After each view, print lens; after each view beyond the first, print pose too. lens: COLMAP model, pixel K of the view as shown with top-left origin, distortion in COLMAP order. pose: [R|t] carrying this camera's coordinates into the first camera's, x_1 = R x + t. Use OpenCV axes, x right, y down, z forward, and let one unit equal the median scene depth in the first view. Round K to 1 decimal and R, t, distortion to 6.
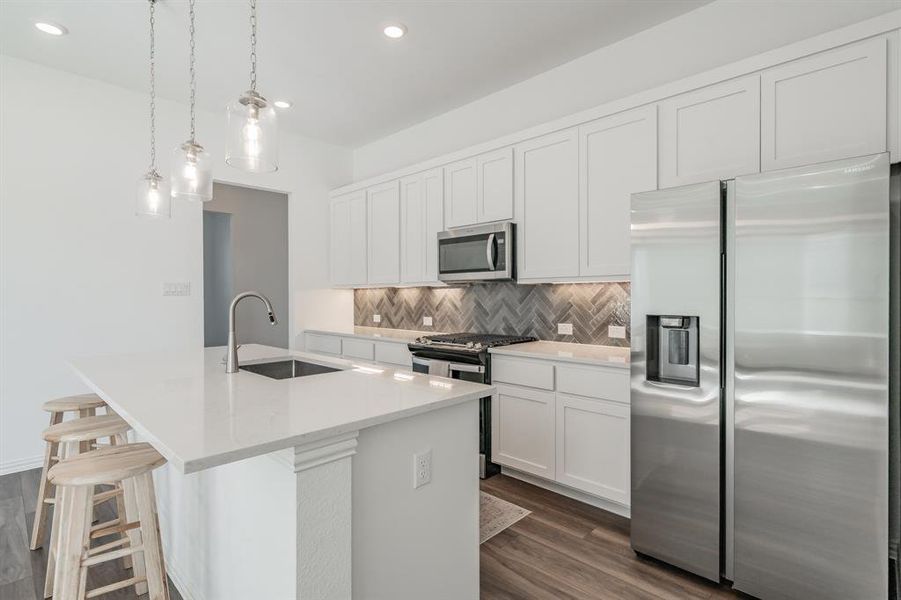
lens RADIAL K [[452.2, 0, 457.8], [0, 452.2, 296.9], [0, 0, 1]] dist [-0.001492, 0.001844]
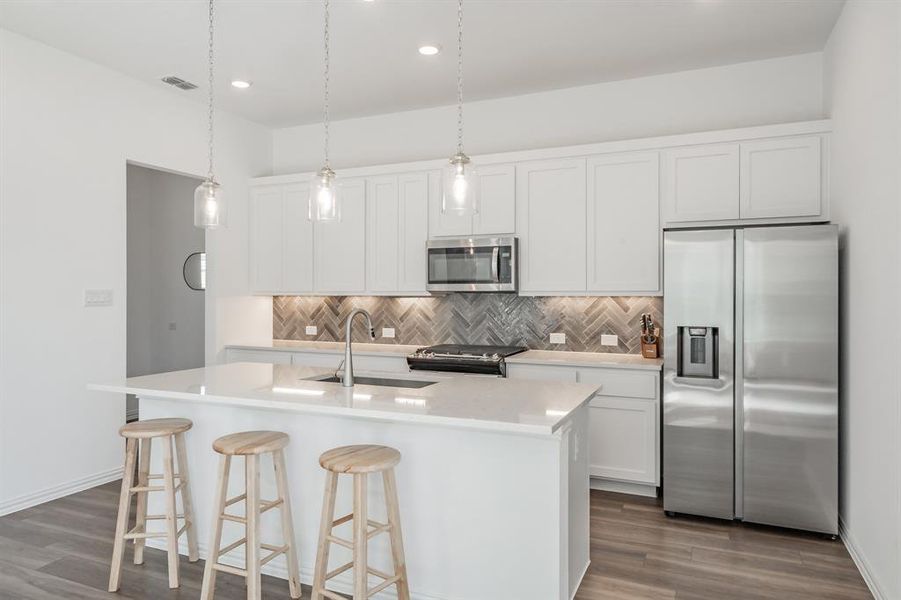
lens RADIAL K [[595.4, 0, 448.2], [0, 595.4, 293.3], [0, 0, 1]] dist [0.007291, 0.001584]
pose [[0.945419, 0.004894, 0.325821, -0.385906], [-0.003100, 0.999977, -0.006025, -0.021673], [-0.325843, 0.004686, 0.945412, -0.203660]]
